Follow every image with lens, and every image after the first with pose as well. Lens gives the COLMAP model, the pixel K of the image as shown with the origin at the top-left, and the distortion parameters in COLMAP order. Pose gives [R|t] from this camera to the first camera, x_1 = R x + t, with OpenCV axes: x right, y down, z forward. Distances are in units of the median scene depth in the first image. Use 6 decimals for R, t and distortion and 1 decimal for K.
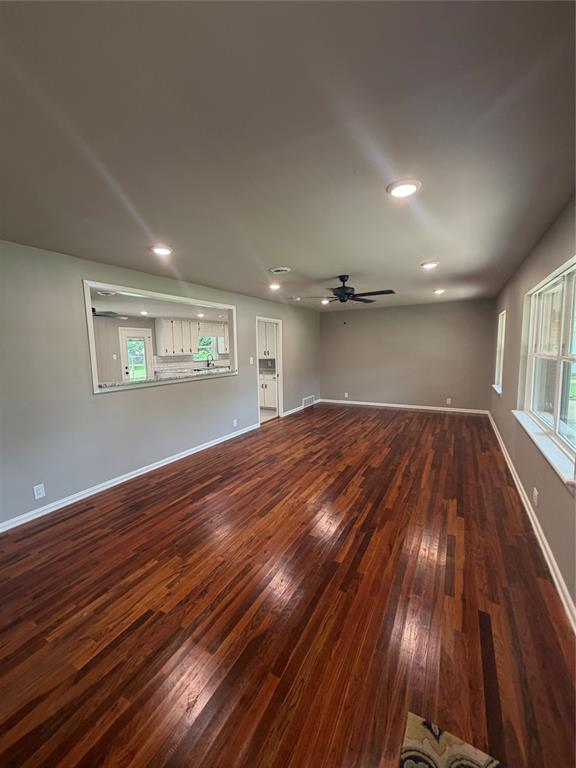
lens RADIAL K [[305.9, 0, 288.7], [0, 305.9, 382.5], [0, 0, 1]] dist [0.001496, 0.000197]
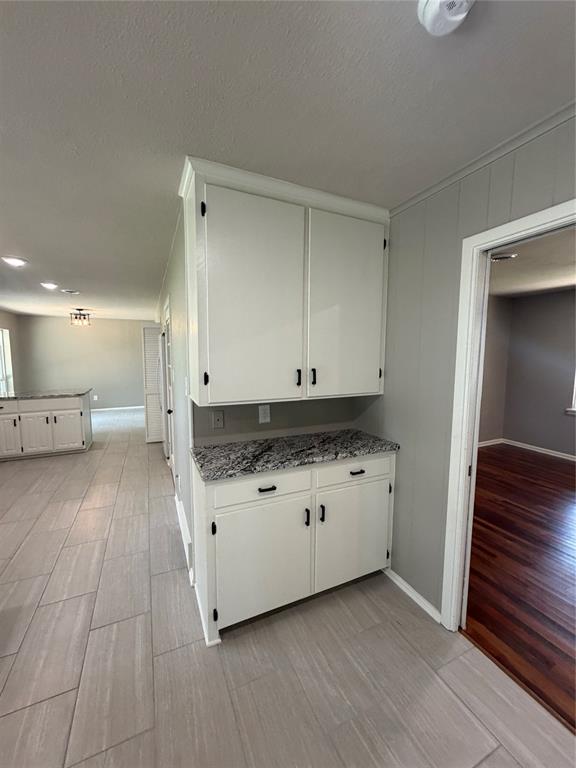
lens RADIAL K [[305.9, 0, 288.7], [0, 305.9, 382.5], [0, 0, 1]] dist [0.001496, 0.000197]
pose [[0.586626, -0.056397, 0.807892, -0.231579], [0.077752, 0.996886, 0.013133, -0.079687], [-0.806117, 0.055111, 0.589184, 0.720237]]
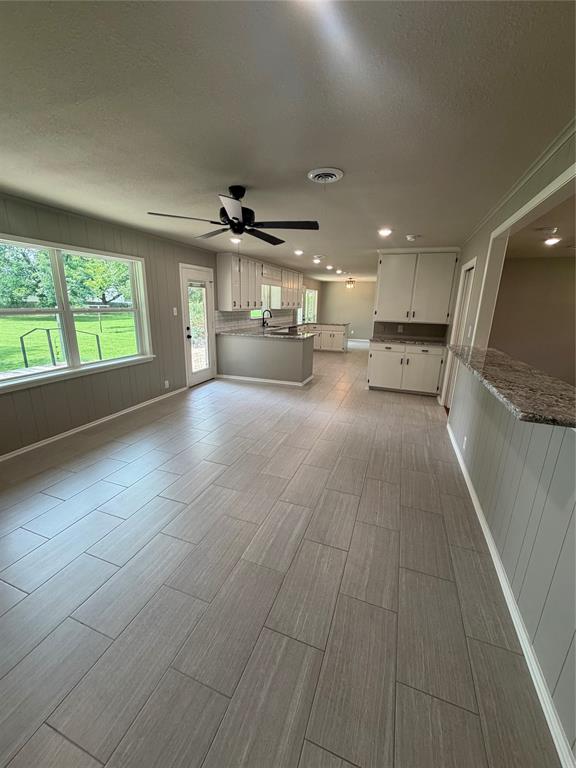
lens RADIAL K [[305.9, 0, 288.7], [0, 305.9, 382.5], [0, 0, 1]] dist [0.001496, 0.000197]
pose [[0.986697, -0.000438, 0.162570, -0.383975], [-0.023040, 0.989526, 0.142502, -0.029160], [-0.160930, -0.144352, 0.976352, 0.280811]]
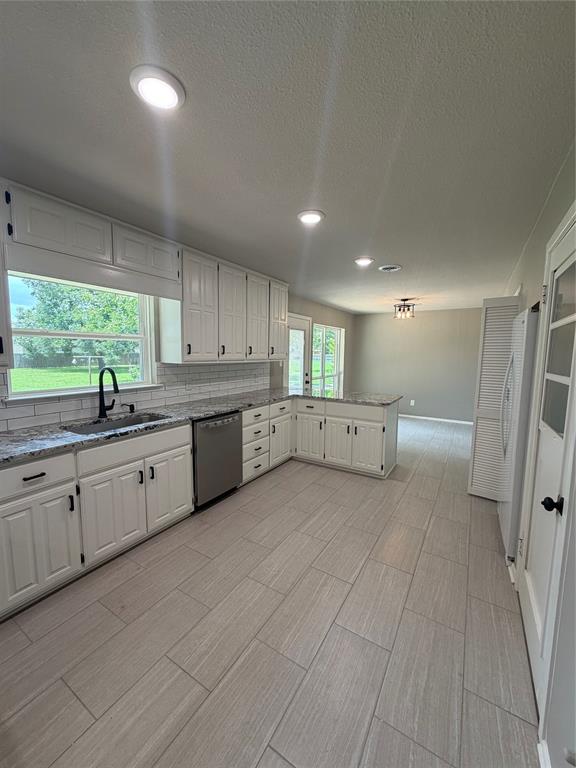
lens RADIAL K [[305.9, 0, 288.7], [0, 305.9, 382.5], [0, 0, 1]] dist [0.001496, 0.000197]
pose [[0.998728, 0.037661, -0.033525, -0.133569], [-0.038063, 0.999210, -0.011419, -0.098102], [0.033068, 0.012680, 0.999373, 0.912606]]
